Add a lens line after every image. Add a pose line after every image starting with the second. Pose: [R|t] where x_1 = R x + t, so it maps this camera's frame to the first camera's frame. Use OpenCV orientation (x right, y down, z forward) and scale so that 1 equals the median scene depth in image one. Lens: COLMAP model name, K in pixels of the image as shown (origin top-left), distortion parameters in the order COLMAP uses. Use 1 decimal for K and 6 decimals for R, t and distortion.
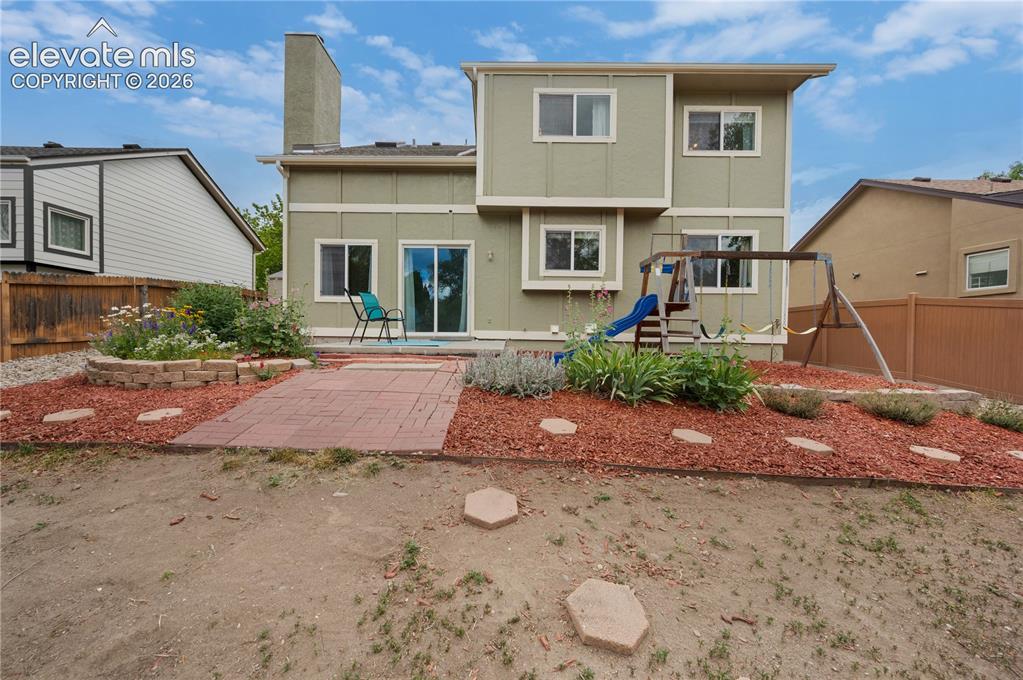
lens RADIAL K [[413.9, 0, 507.4], [0, 413.9, 343.6], [0, 0, 1]] dist [-0.000579, 0.000126]
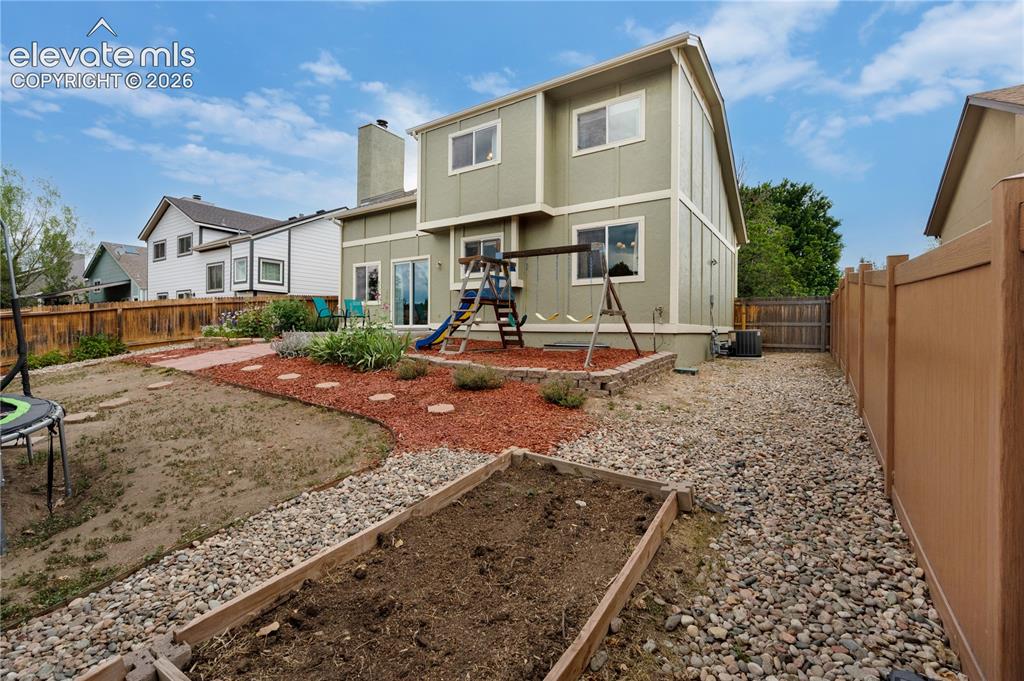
lens RADIAL K [[451.2, 0, 512.1], [0, 451.2, 335.0], [0, 0, 1]] dist [-0.001554, -0.000048]
pose [[0.835301, 0.000091, -0.549793, 0.961077], [-0.010202, 0.999830, -0.015334, 0.026531], [0.549698, 0.018418, 0.835160, -0.053652]]
